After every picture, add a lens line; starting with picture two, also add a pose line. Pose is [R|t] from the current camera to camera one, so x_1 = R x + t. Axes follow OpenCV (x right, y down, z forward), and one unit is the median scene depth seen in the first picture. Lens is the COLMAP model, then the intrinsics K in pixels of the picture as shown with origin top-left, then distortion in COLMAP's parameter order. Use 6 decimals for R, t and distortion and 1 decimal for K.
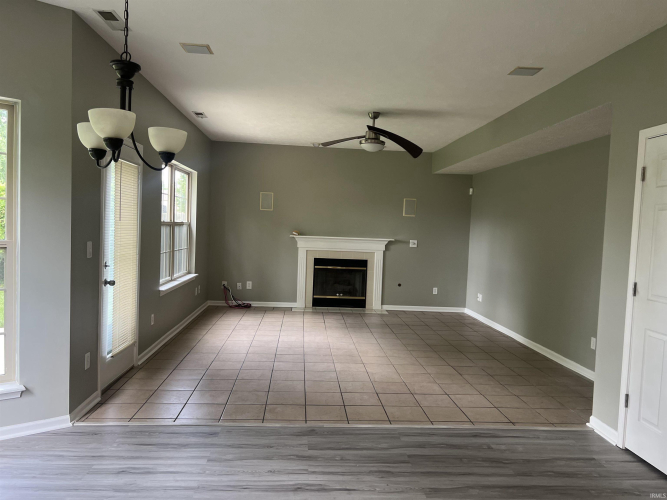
lens RADIAL K [[502.8, 0, 336.2], [0, 502.8, 250.6], [0, 0, 1]] dist [0.031987, -0.012105]
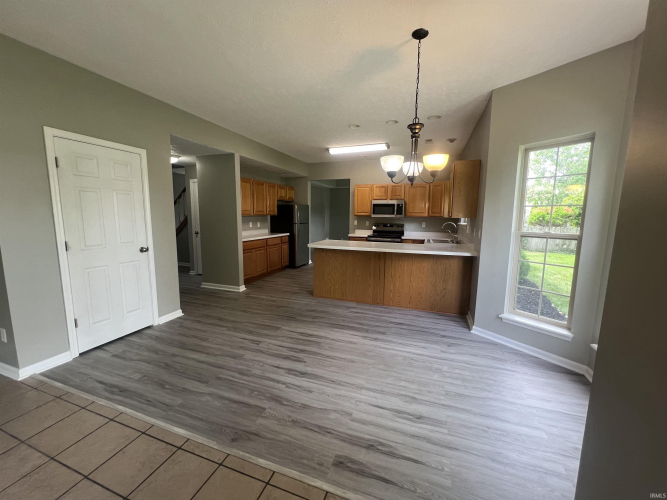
lens RADIAL K [[267.9, 0, 331.0], [0, 267.9, 249.3], [0, 0, 1]] dist [-0.003229, -0.000192]
pose [[-0.911568, -0.099954, 0.398815, -0.390466], [-0.025545, 0.981894, 0.187702, -0.077206], [-0.410356, 0.160915, -0.897616, 1.411749]]
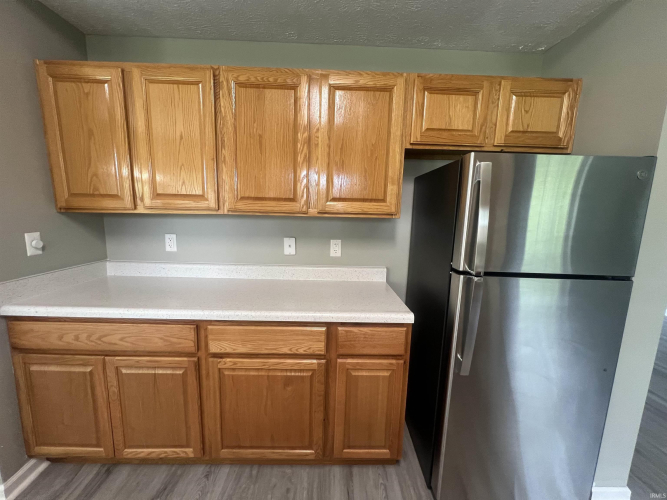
lens RADIAL K [[269.5, 0, 332.0], [0, 269.5, 248.4], [0, 0, 1]] dist [-0.001201, 0.000043]
pose [[0.066947, -0.178984, 0.981572, 0.363769], [0.019751, 0.983824, 0.178048, 0.028815], [-0.997561, 0.007467, 0.069399, -0.237348]]
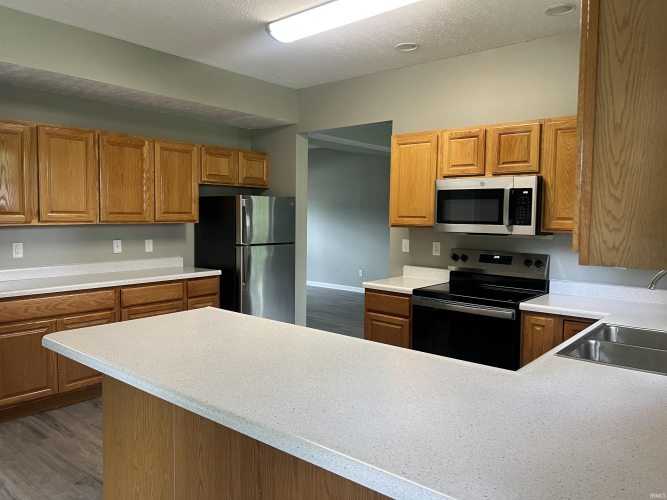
lens RADIAL K [[502.8, 0, 336.2], [0, 502.8, 250.6], [0, 0, 1]] dist [0.031987, -0.012105]
pose [[-0.716969, -0.095458, 0.690538, -0.513232], [-0.006638, 0.991470, 0.130166, -0.054851], [-0.697074, 0.088741, -0.711487, 0.479742]]
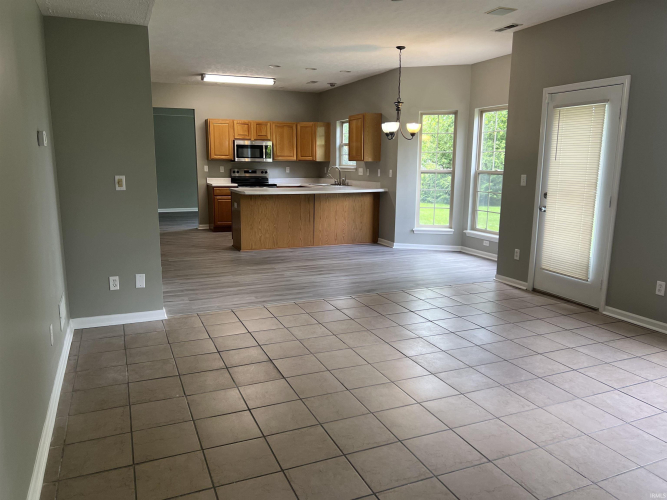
lens RADIAL K [[502.8, 0, 336.2], [0, 502.8, 250.6], [0, 0, 1]] dist [0.031987, -0.012105]
pose [[-0.942058, 0.014777, -0.335125, 0.606042], [-0.058960, 0.976183, 0.208783, -0.088400], [0.330229, 0.216445, -0.918750, 2.547551]]
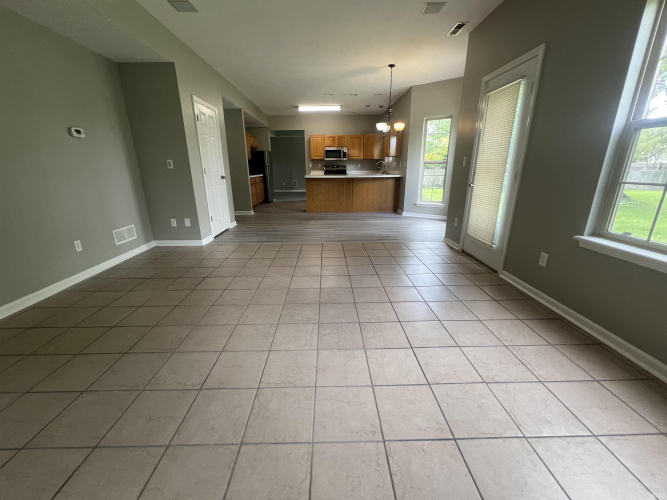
lens RADIAL K [[269.5, 0, 332.0], [0, 269.5, 248.4], [0, 0, 1]] dist [-0.001201, 0.000043]
pose [[-0.998236, -0.043746, 0.040138, -0.069604], [-0.027727, 0.941321, 0.336371, -0.024785], [-0.052498, 0.334665, -0.940874, 2.341551]]
